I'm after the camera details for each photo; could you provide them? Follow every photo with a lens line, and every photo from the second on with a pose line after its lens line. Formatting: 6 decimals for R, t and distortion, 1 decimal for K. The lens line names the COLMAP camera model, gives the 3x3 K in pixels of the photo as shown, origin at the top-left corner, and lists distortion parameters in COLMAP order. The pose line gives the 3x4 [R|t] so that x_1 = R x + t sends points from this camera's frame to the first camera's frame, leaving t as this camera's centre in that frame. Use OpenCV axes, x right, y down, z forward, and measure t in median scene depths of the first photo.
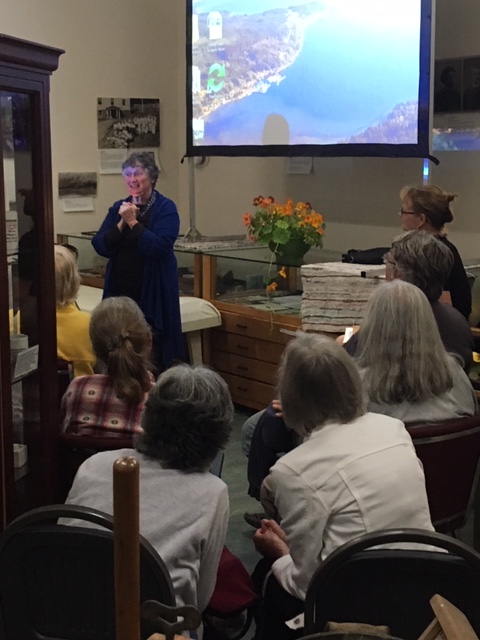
lens RADIAL K [[1019.3, 0, 240.0], [0, 1019.3, 320.0], [0, 0, 1]] dist [0.152552, -0.017676]
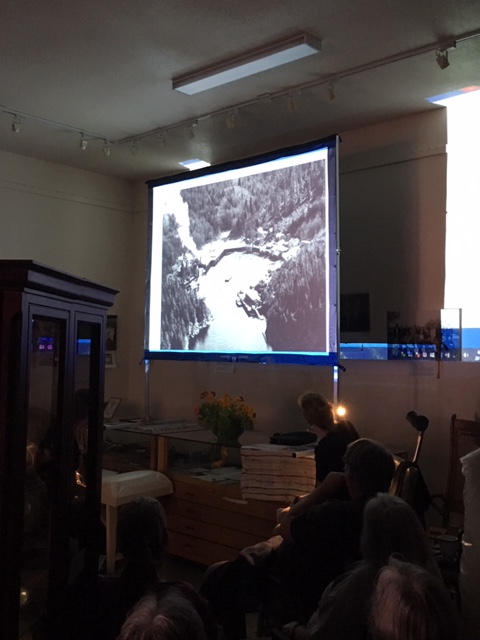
lens RADIAL K [[724.3, 0, 240.0], [0, 724.3, 320.0], [0, 0, 1]] dist [0.003455, -0.001120]
pose [[0.989991, 0.021207, 0.139526, -0.068178], [0.006857, 0.980250, -0.197641, -0.028147], [-0.140962, 0.196620, 0.970294, 0.082695]]
